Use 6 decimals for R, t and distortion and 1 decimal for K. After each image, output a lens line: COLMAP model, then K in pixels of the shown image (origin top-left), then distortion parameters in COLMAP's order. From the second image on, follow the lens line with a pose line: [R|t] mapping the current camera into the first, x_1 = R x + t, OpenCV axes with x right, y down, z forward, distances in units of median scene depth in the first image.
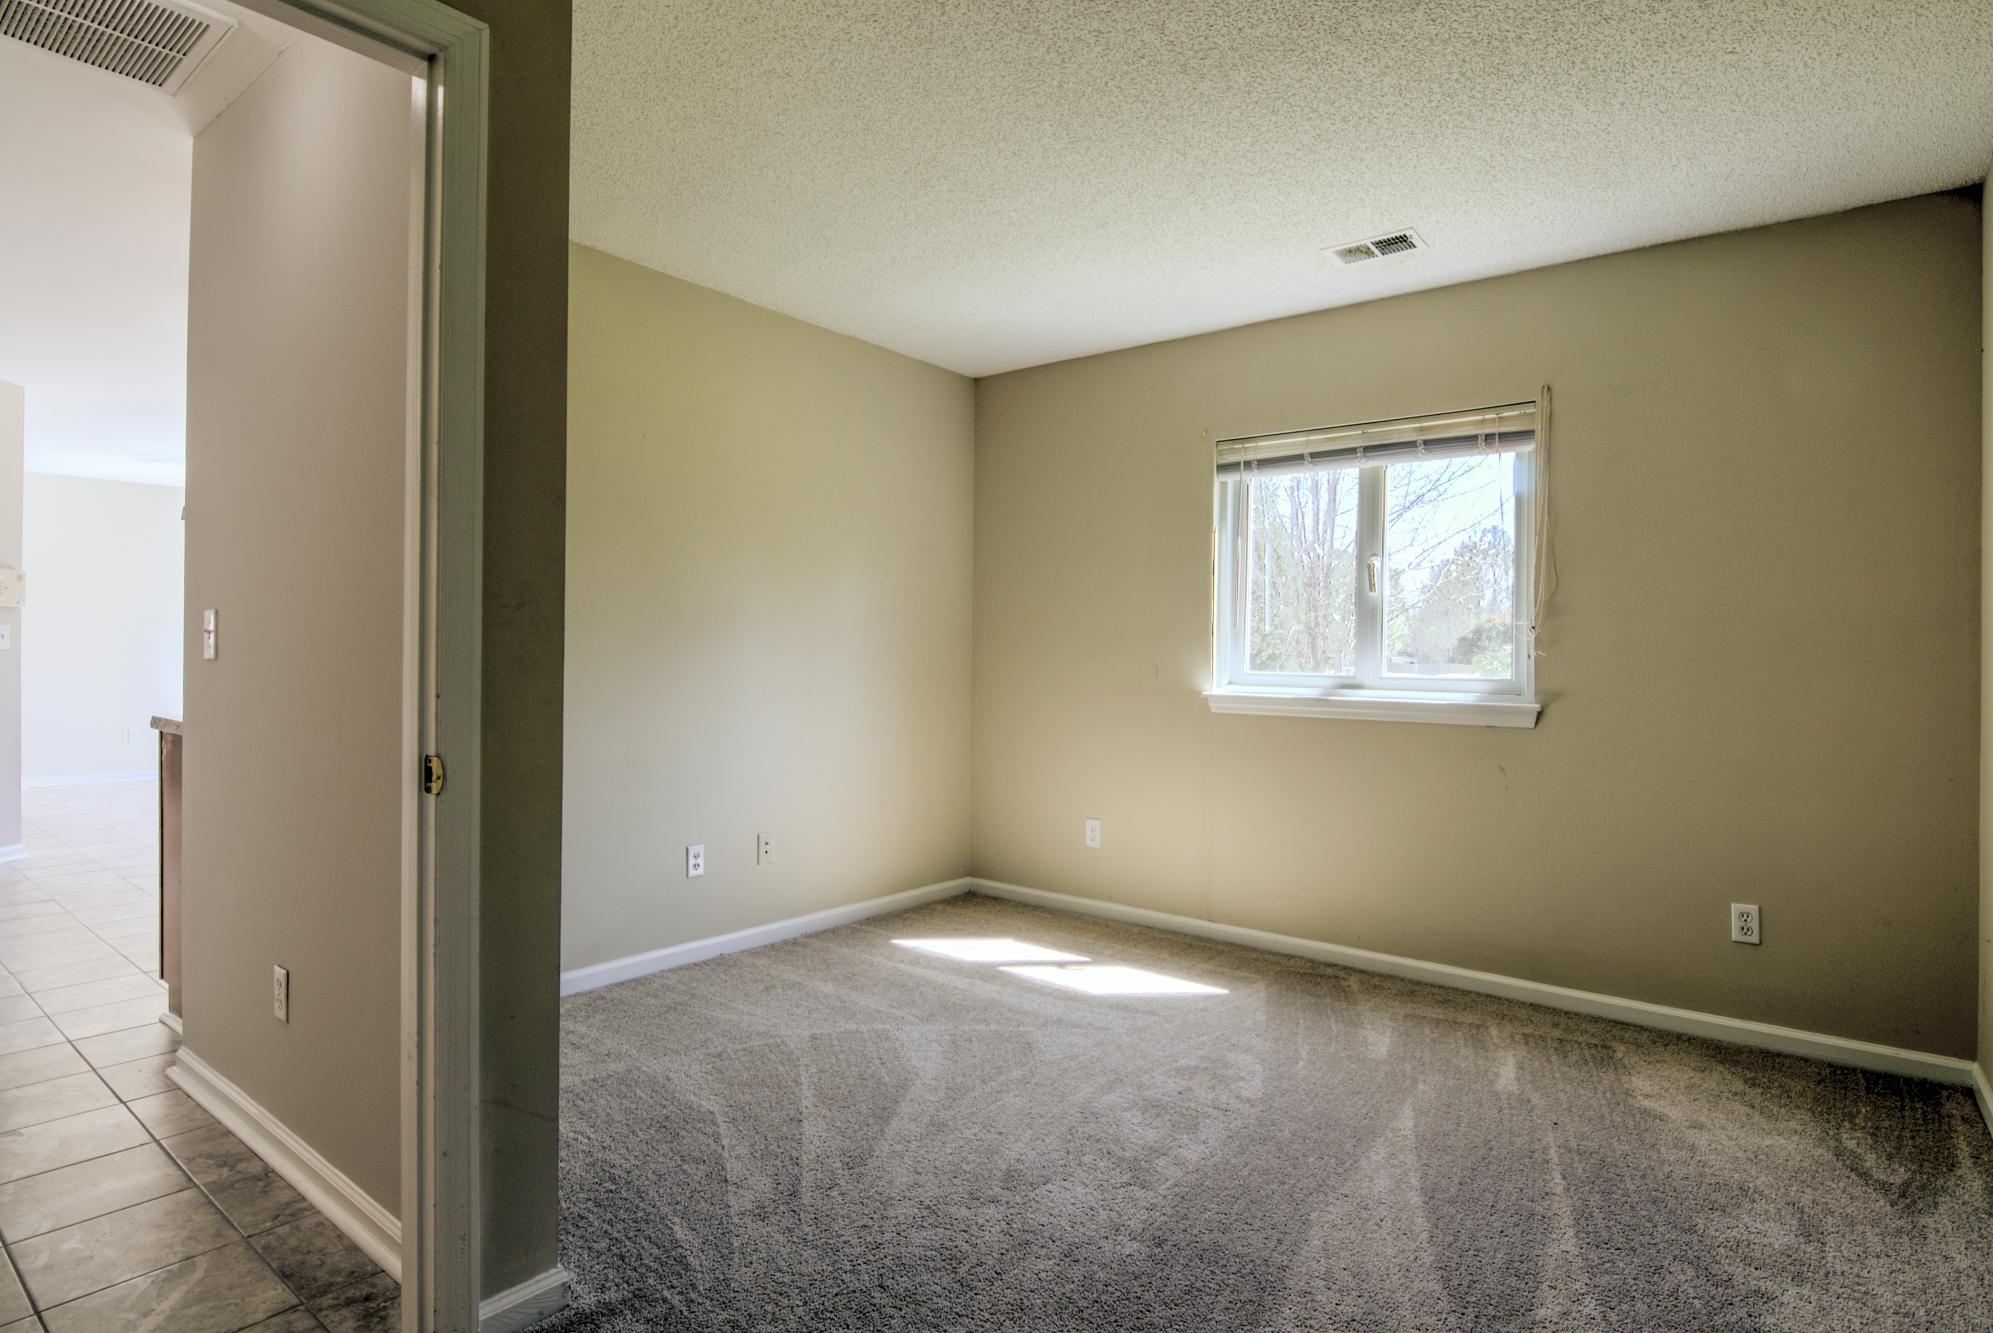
lens RADIAL K [[1036.3, 0, 1009.6], [0, 1036.3, 648.4], [0, 0, 1]] dist [0.004332, -0.000670]
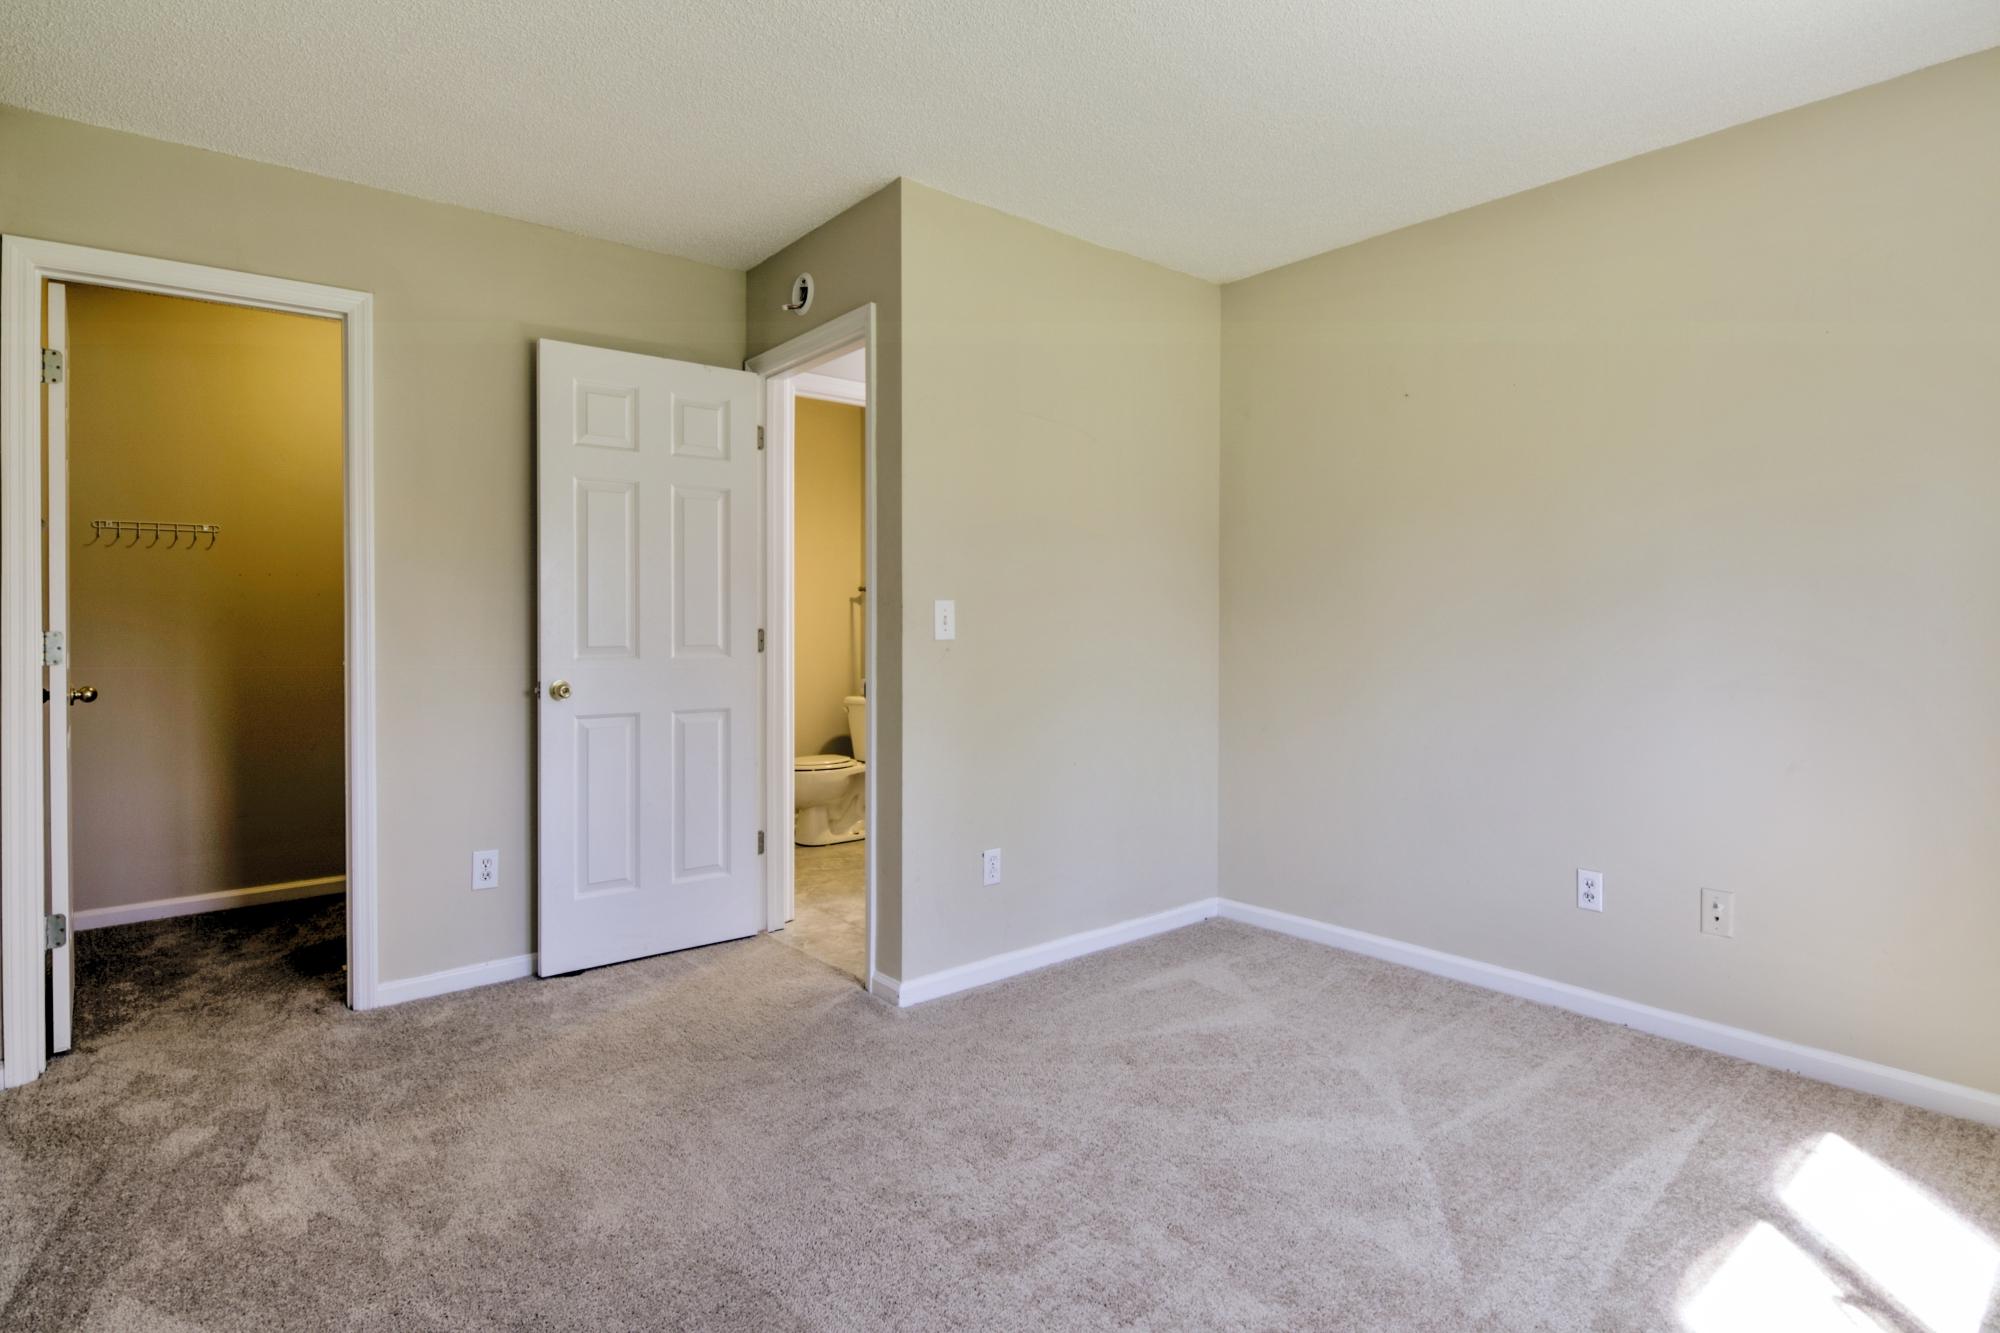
lens RADIAL K [[1039.9, 0, 1013.2], [0, 1039.9, 648.4], [0, 0, 1]] dist [0.004332, -0.000670]
pose [[-0.209718, -0.001777, -0.977760, 0.601007], [-0.001183, 0.999998, -0.001564, 0.020798], [0.977761, 0.000829, -0.209720, 0.763138]]
